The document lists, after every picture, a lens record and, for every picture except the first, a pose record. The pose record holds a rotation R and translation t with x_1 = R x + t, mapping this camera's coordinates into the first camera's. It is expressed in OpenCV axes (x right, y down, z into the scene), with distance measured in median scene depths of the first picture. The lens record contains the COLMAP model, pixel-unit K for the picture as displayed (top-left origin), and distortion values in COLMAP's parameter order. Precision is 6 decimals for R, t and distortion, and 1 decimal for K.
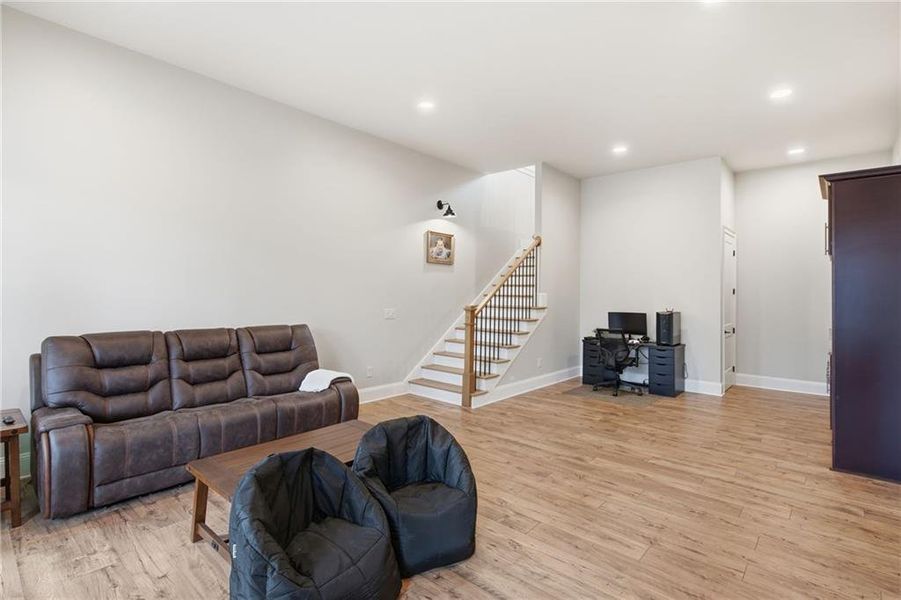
lens RADIAL K [[413.7, 0, 447.8], [0, 413.7, 293.7], [0, 0, 1]] dist [-0.000111, -0.000011]
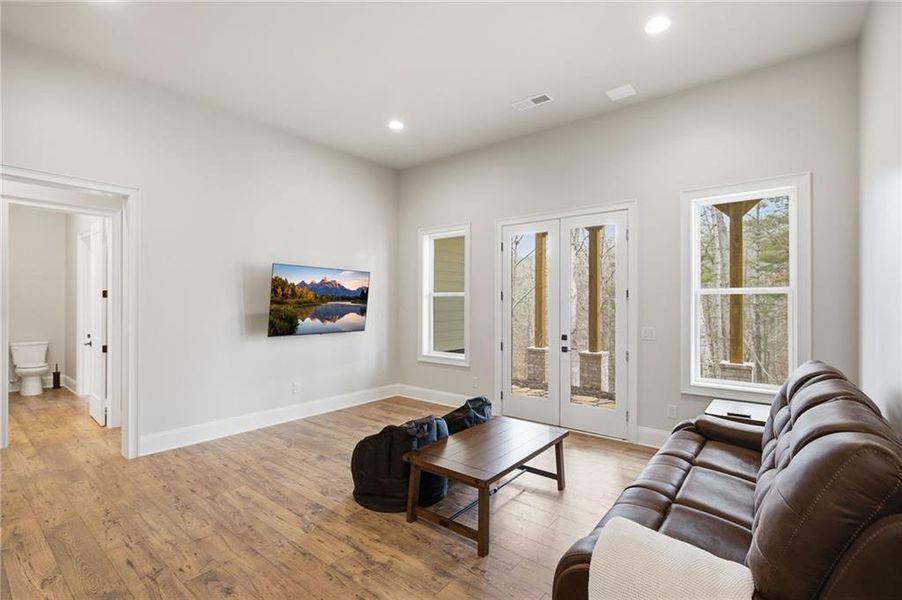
lens RADIAL K [[414.1, 0, 448.3], [0, 414.1, 293.7], [0, 0, 1]] dist [-0.000111, -0.000011]
pose [[-0.999388, -0.012313, -0.032736, -0.158084], [-0.012233, 0.999922, -0.002656, -0.020439], [0.032766, -0.002254, -0.999461, 2.067539]]
